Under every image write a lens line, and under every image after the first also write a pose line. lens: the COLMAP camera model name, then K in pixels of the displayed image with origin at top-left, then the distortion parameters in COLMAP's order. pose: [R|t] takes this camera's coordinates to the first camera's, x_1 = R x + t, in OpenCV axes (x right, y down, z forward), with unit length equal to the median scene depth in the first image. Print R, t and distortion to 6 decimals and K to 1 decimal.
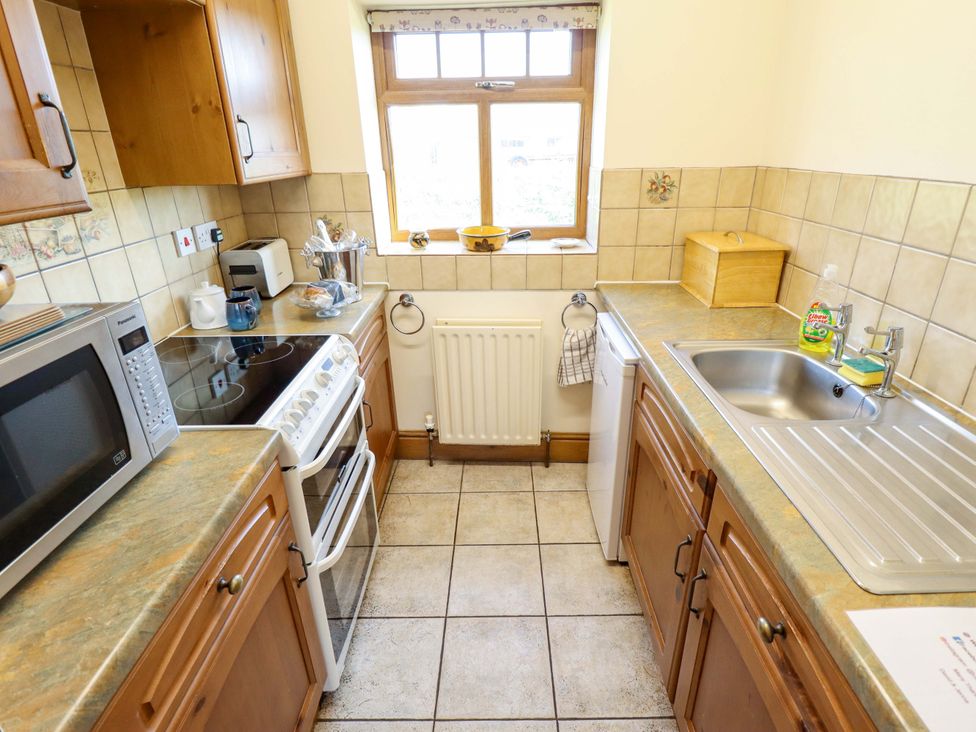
lens RADIAL K [[529.9, 0, 500.0], [0, 529.9, 361.4], [0, 0, 1]] dist [0.000843, -0.015331]
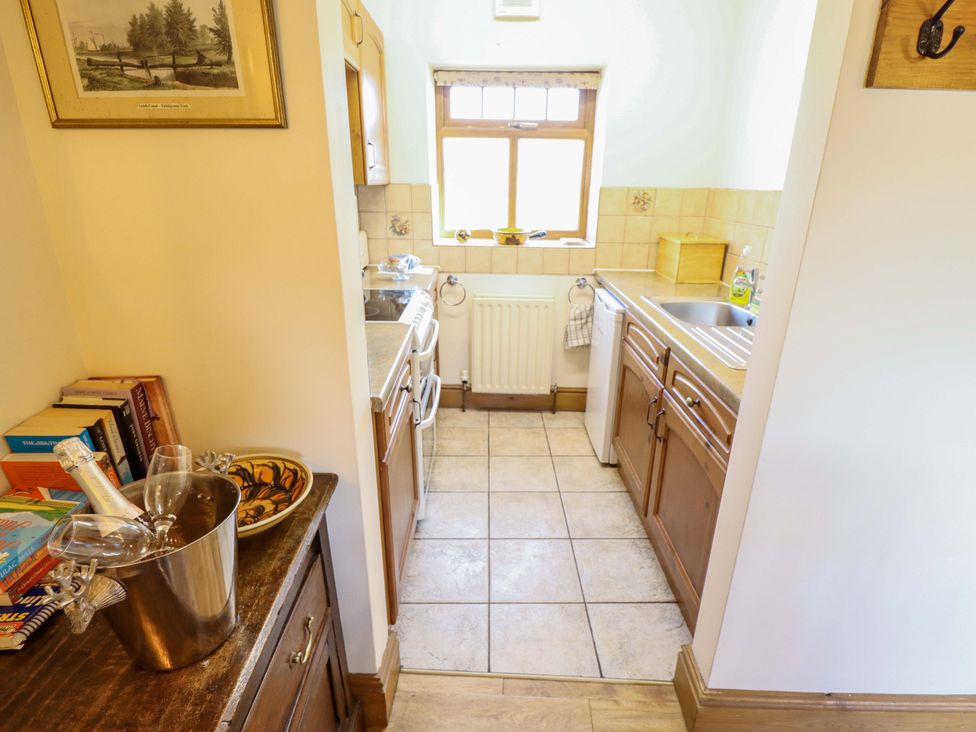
lens RADIAL K [[593.5, 0, 486.2], [0, 593.5, 387.7], [0, 0, 1]] dist [0.004251, -0.031063]
pose [[0.999277, 0.022019, 0.030982, -0.135114], [-0.020287, 0.998273, -0.055139, 0.241494], [-0.032142, 0.054470, 0.997998, -0.490365]]
